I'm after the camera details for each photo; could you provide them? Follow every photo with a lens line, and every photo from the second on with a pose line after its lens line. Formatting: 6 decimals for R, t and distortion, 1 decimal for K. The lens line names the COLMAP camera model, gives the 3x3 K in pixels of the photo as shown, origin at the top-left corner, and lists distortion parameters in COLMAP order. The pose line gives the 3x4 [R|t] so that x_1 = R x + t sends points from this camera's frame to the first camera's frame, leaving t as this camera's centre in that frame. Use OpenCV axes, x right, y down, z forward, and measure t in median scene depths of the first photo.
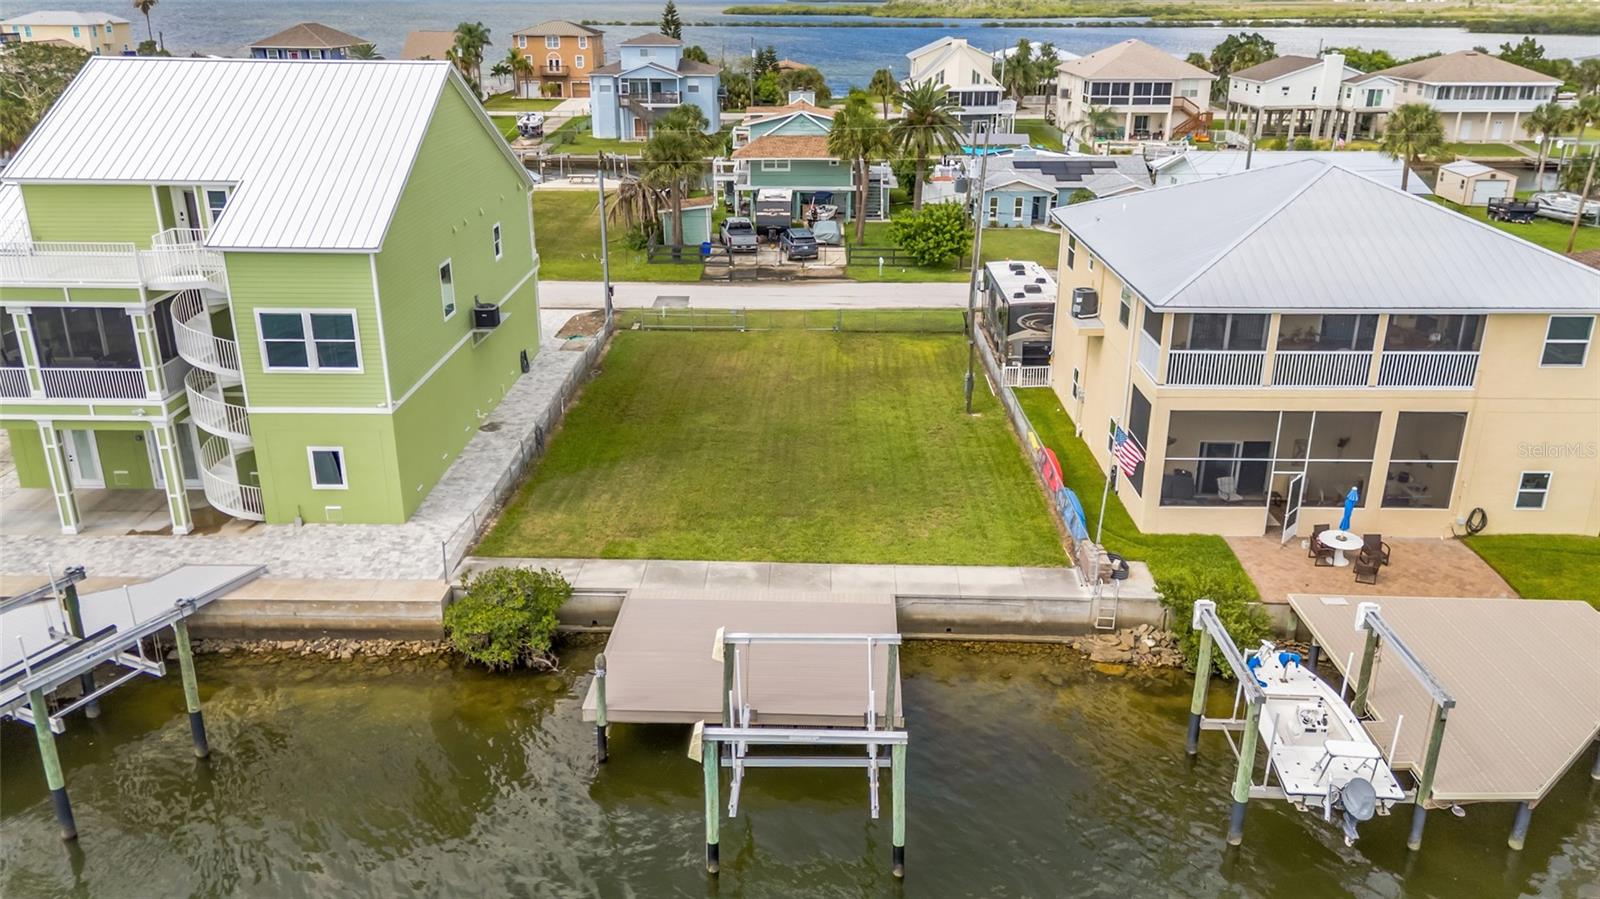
lens RADIAL K [[1217.2, 0, 804.4], [0, 1217.2, 442.9], [0, 0, 1]] dist [0.080876, -0.093814]
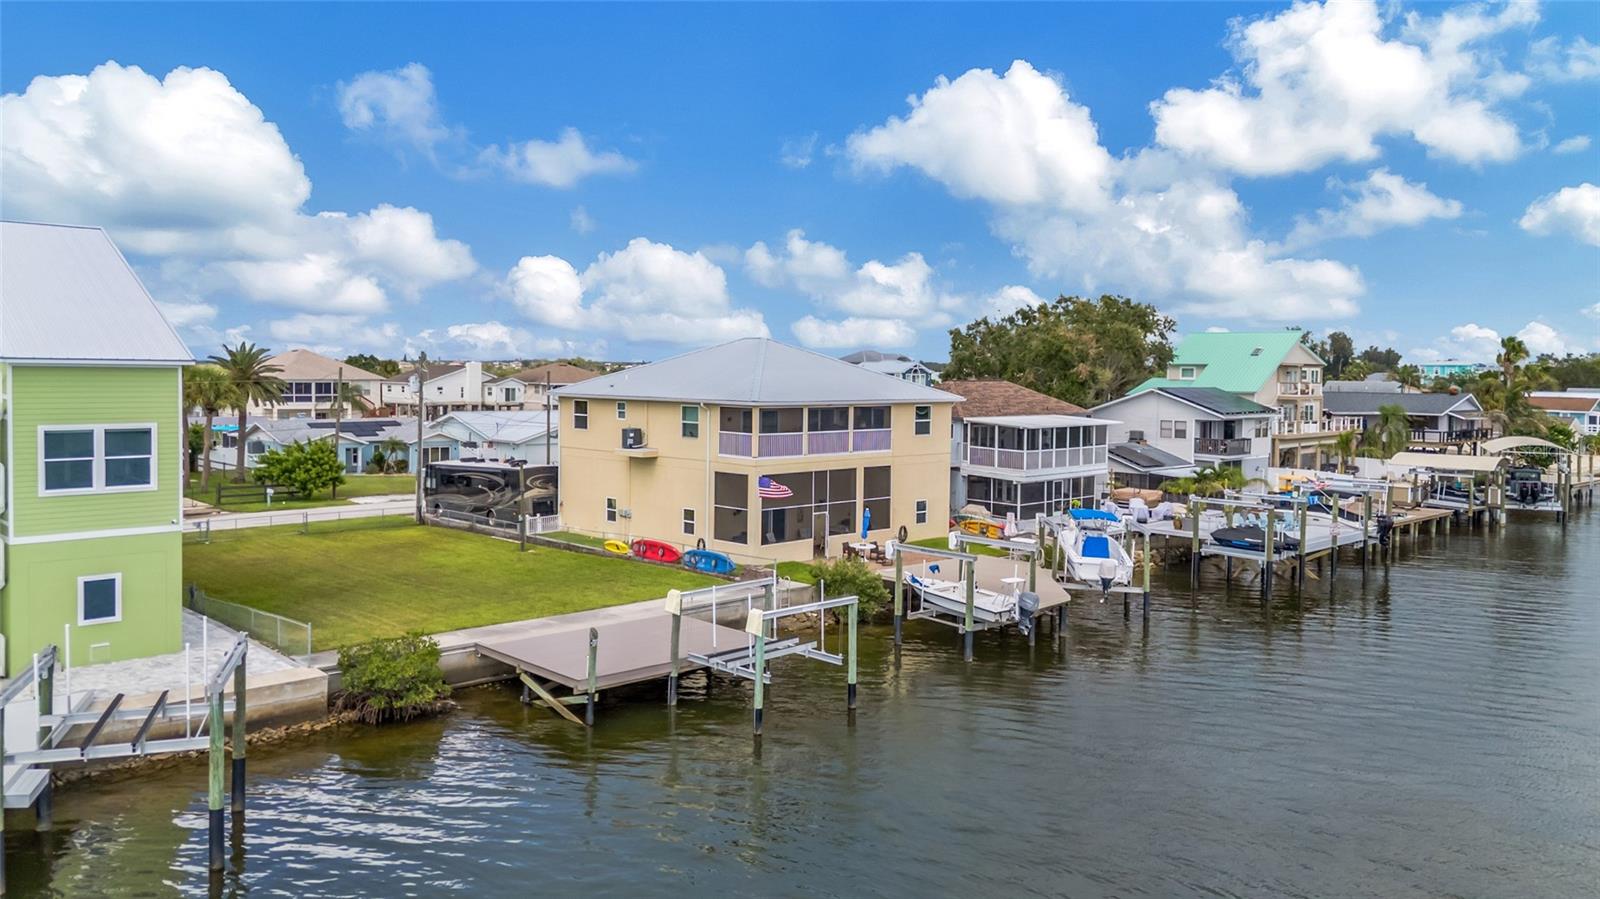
lens RADIAL K [[1176.6, 0, 798.9], [0, 1176.6, 387.3], [0, 0, 1]] dist [0.114017, -0.102138]
pose [[0.707928, -0.007034, 0.706250, -0.667884], [0.235088, 0.945279, -0.226232, 0.203641], [-0.666012, 0.326187, 0.670843, -0.021257]]
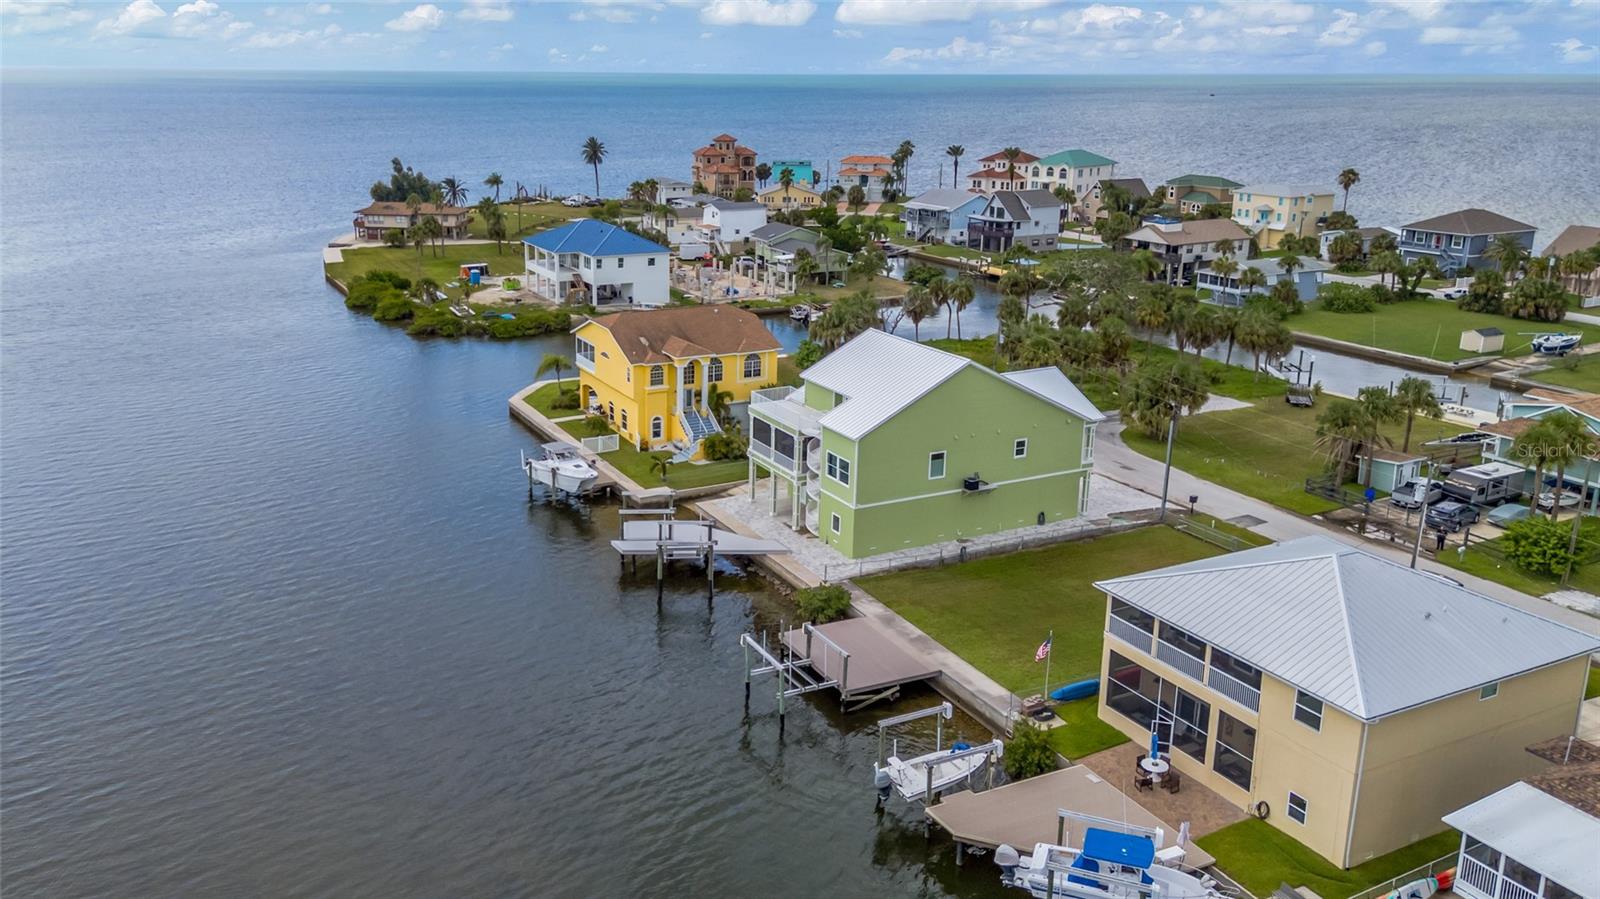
lens RADIAL K [[1232.6, 0, 703.5], [0, 1232.6, 387.4], [0, 0, 1]] dist [0.081131, -0.059169]
pose [[0.455879, 0.219287, -0.862605, 1.427945], [-0.315058, 0.946181, 0.074028, -0.312880], [0.832414, 0.238023, 0.500432, -0.406075]]
